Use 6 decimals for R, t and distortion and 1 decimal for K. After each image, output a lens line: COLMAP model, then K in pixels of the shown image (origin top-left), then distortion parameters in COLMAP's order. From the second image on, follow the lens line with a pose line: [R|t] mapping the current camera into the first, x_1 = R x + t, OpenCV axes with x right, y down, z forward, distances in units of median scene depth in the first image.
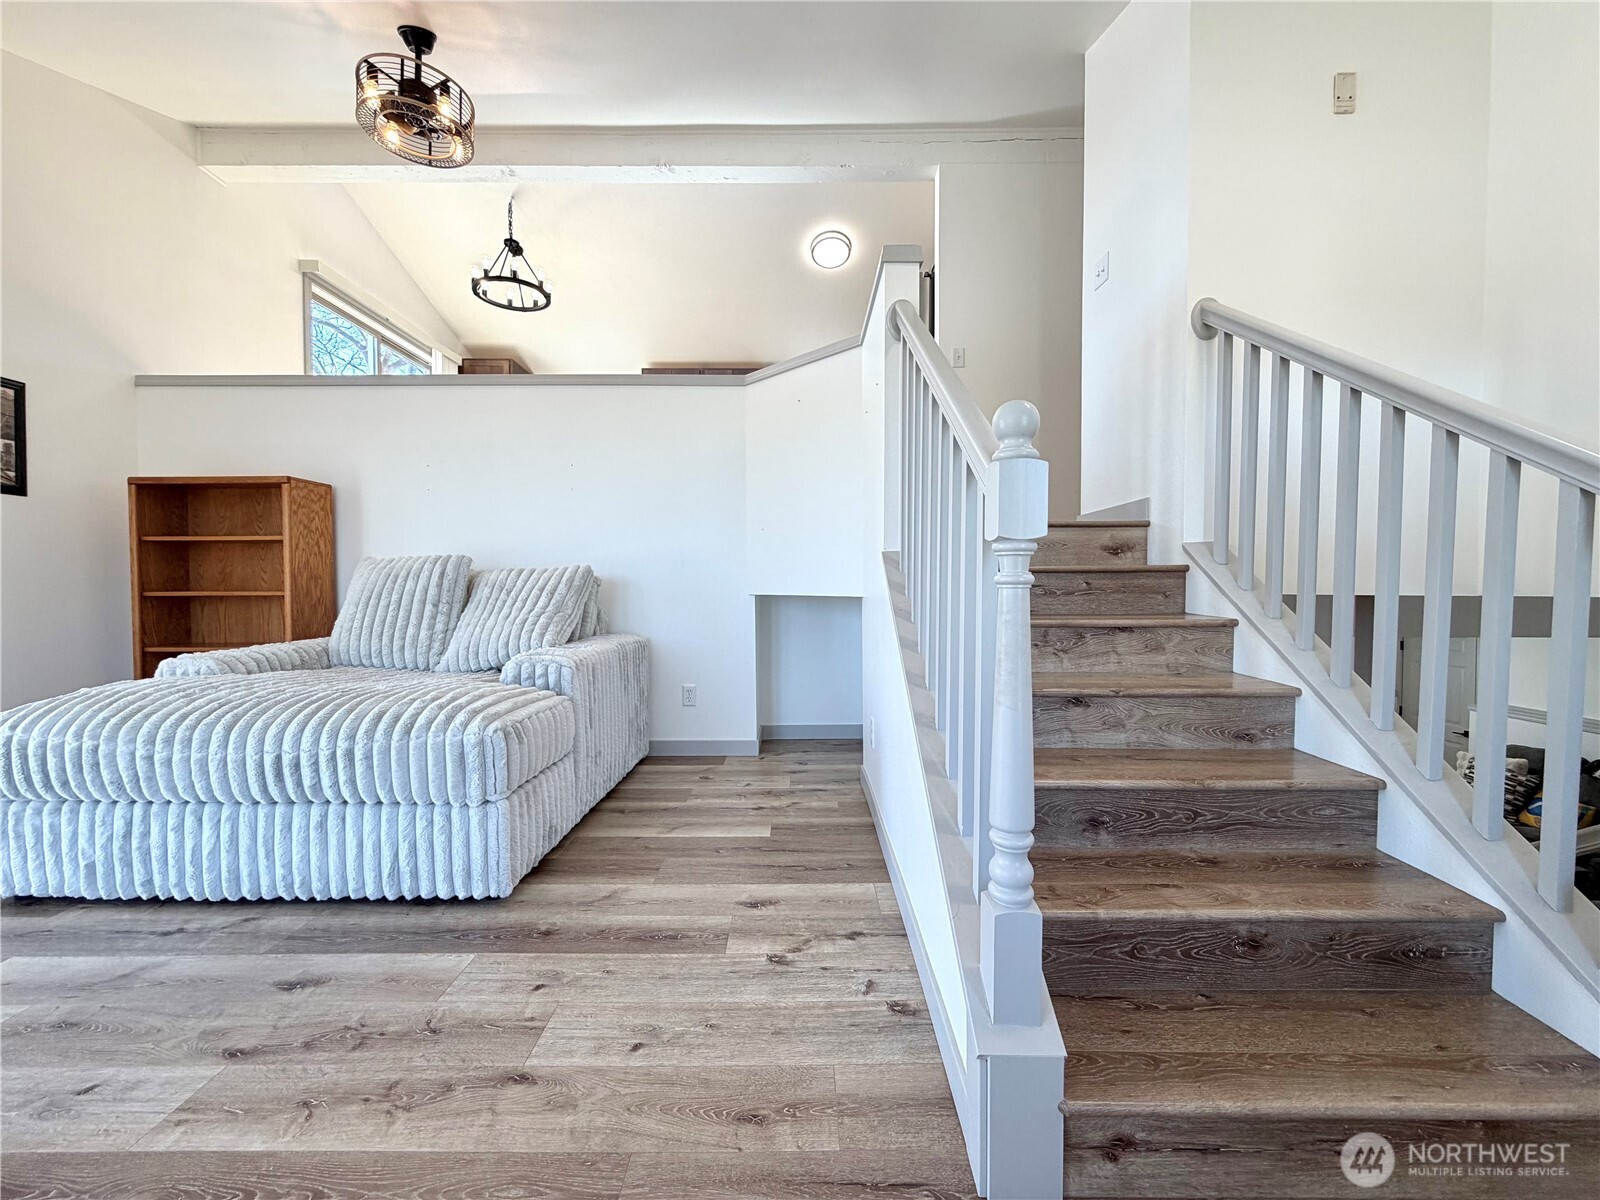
lens RADIAL K [[638.6, 0, 797.5], [0, 638.6, 602.4], [0, 0, 1]] dist [0.000428, 0.000030]
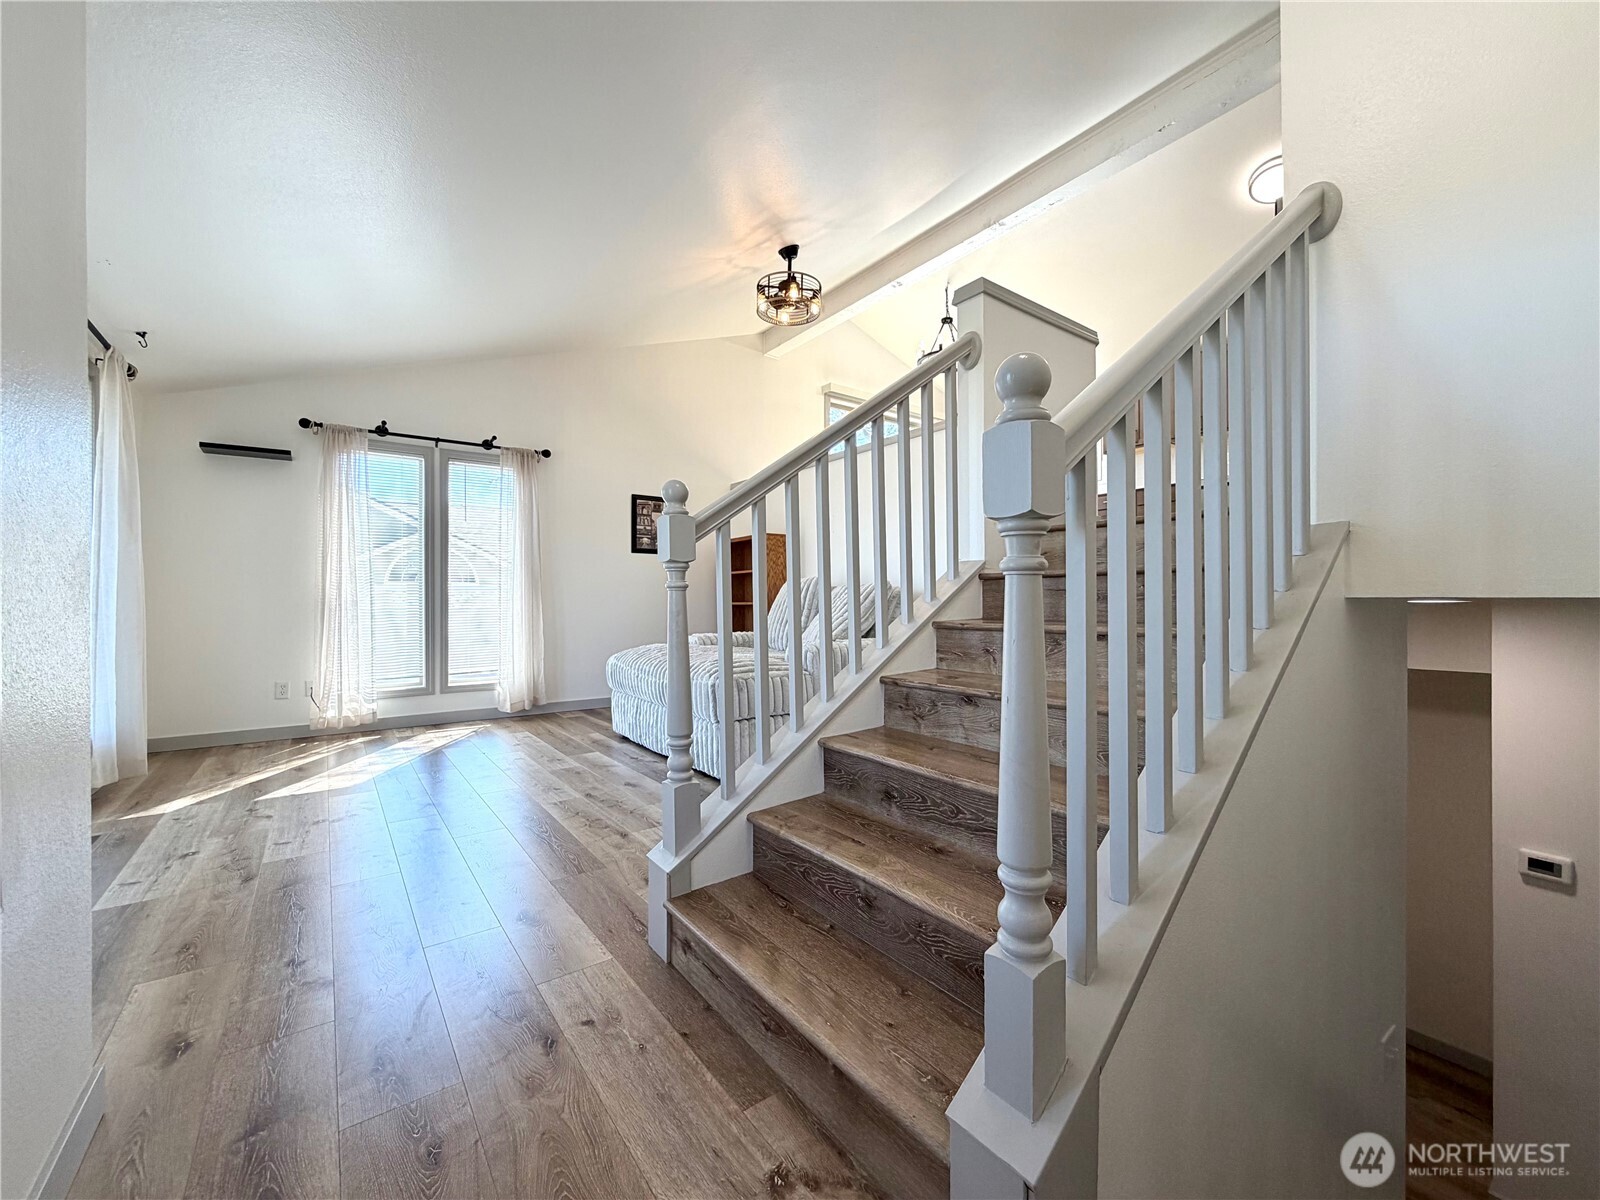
lens RADIAL K [[638.6, 0, 797.5], [0, 638.6, 602.4], [0, 0, 1]] dist [0.000428, 0.000030]
pose [[0.595778, -0.002476, -0.803146, 1.005669], [-0.018112, 0.999700, -0.016517, 0.016379], [0.802945, 0.024387, 0.595554, 0.138528]]
